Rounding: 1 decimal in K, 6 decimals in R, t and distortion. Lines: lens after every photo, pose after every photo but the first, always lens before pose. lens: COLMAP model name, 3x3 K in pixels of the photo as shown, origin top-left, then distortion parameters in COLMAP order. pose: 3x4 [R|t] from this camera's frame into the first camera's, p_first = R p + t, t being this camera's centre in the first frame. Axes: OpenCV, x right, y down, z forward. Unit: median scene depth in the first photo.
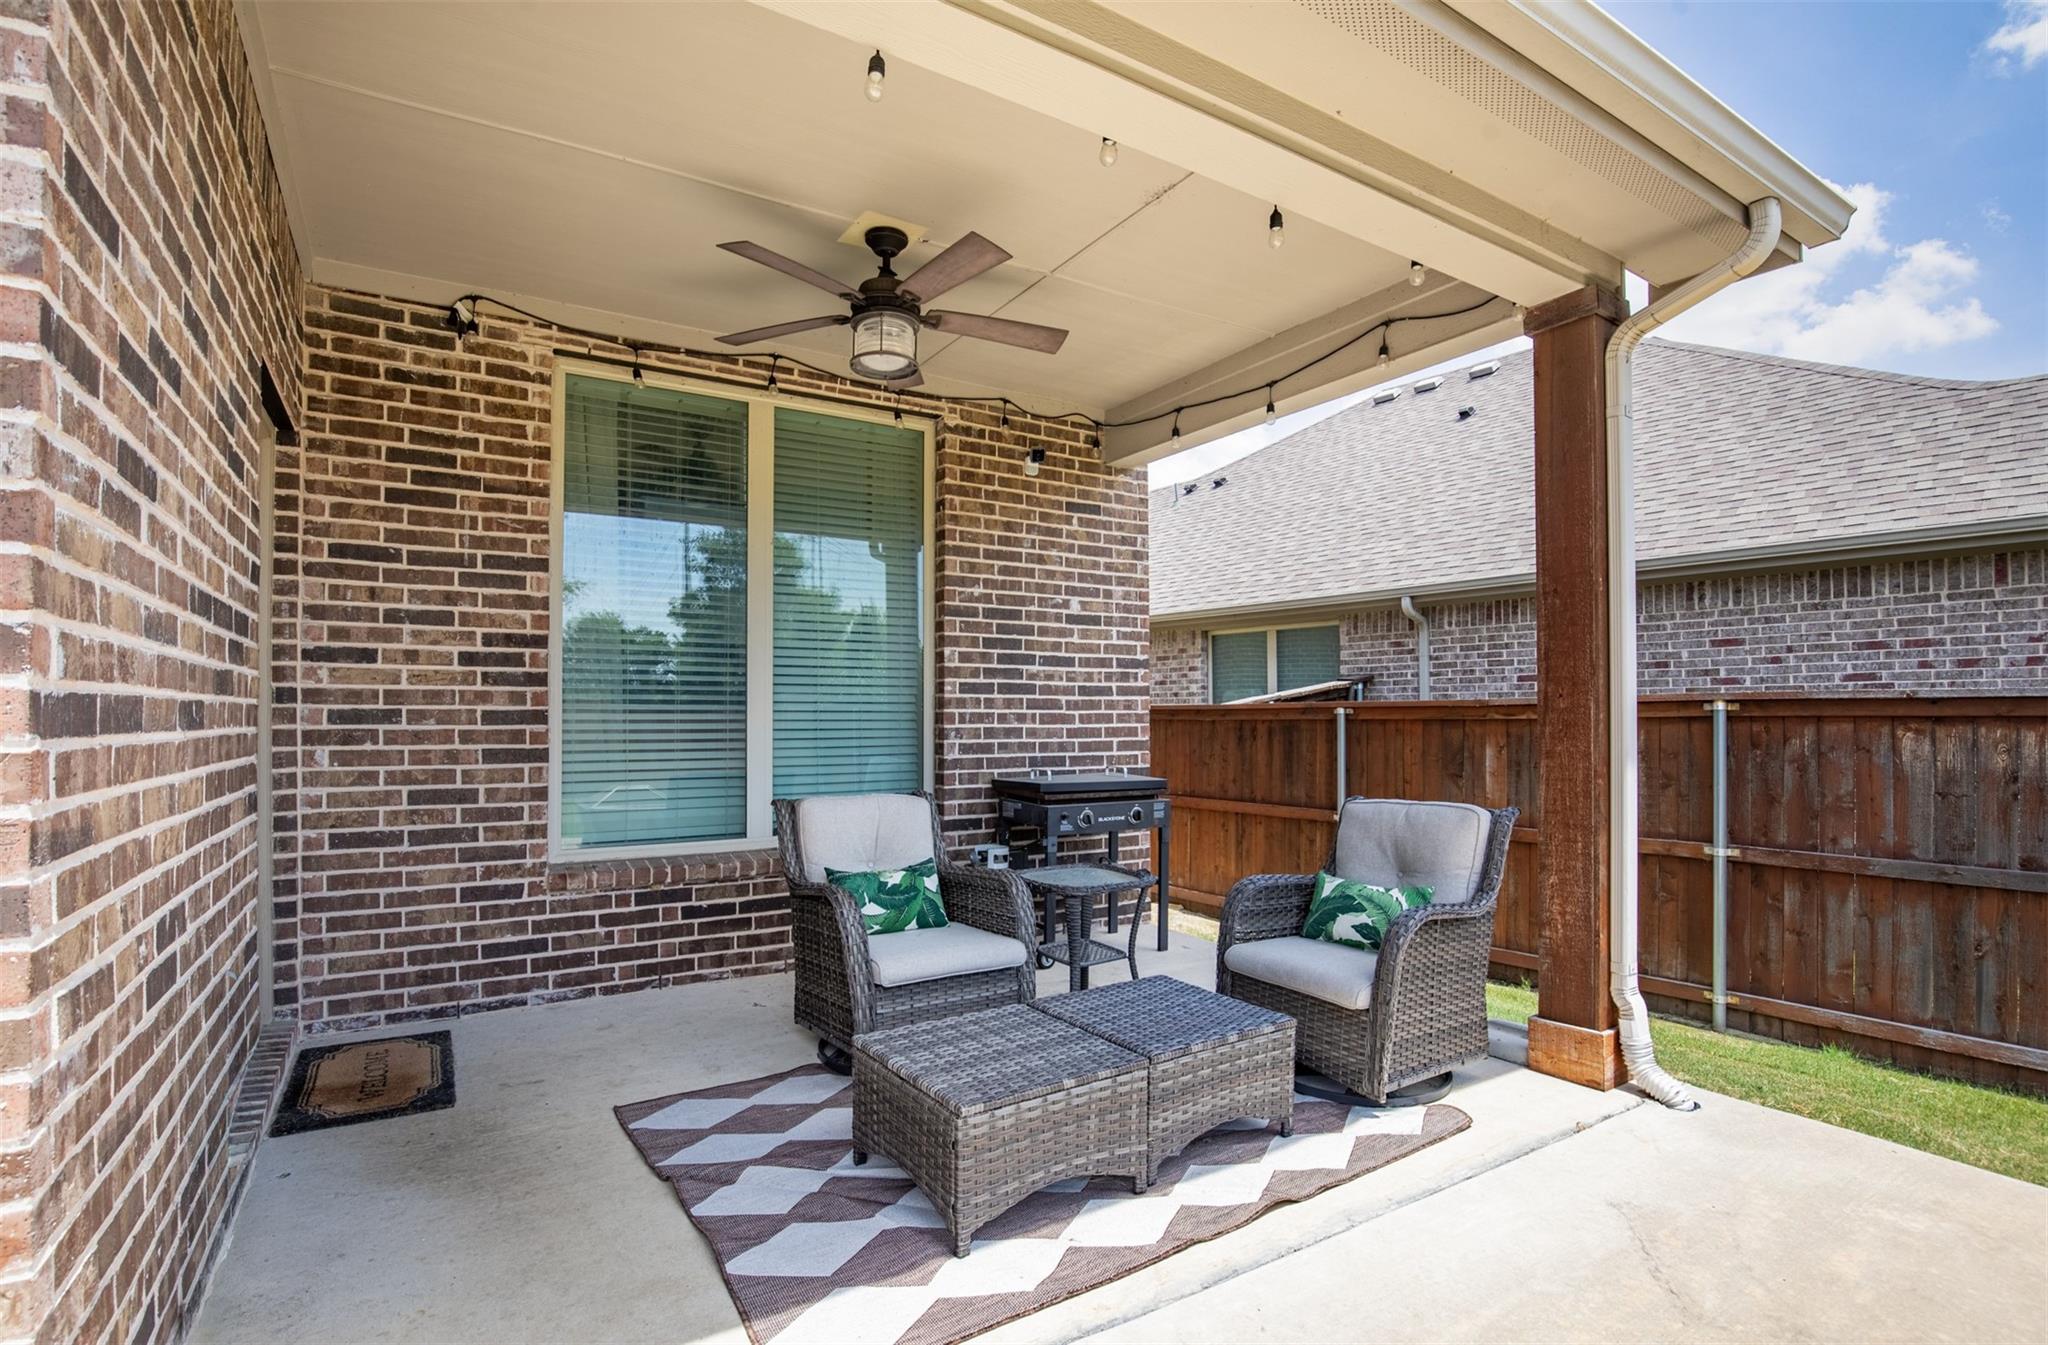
lens RADIAL K [[961.8, 0, 1021.4], [0, 961.8, 704.5], [0, 0, 1]] dist [-0.000989, -0.000223]
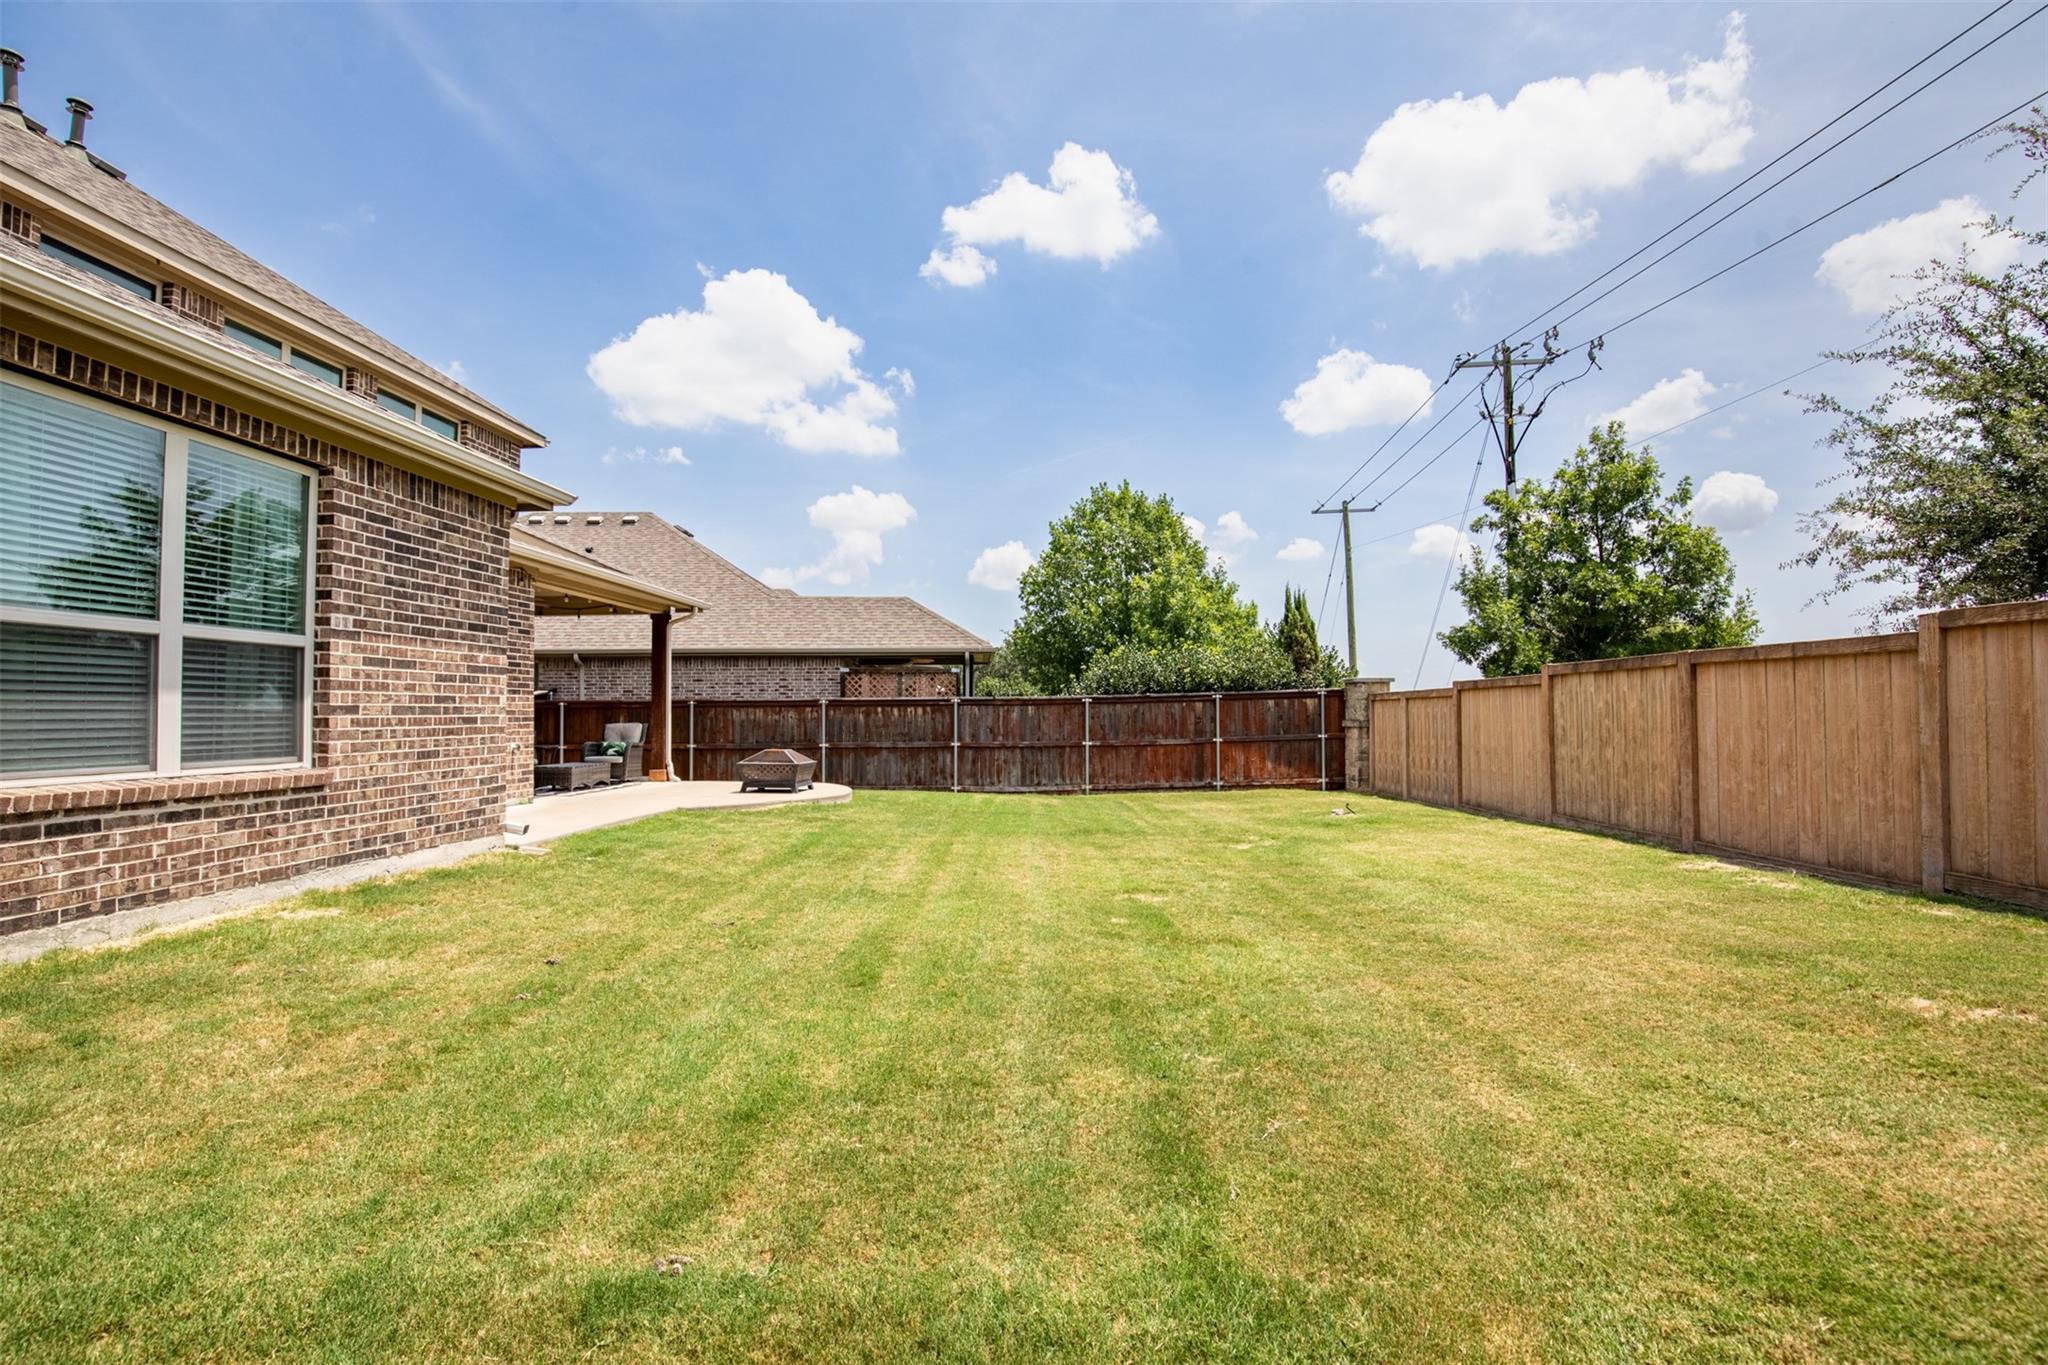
lens RADIAL K [[945.4, 0, 1021.8], [0, 945.4, 689.1], [0, 0, 1]] dist [0.003456, 0.000742]
pose [[0.594525, 0.020597, 0.803814, -1.051150], [-0.006134, 0.999759, -0.021082, 0.014281], [-0.804054, 0.007603, 0.594508, -1.596019]]
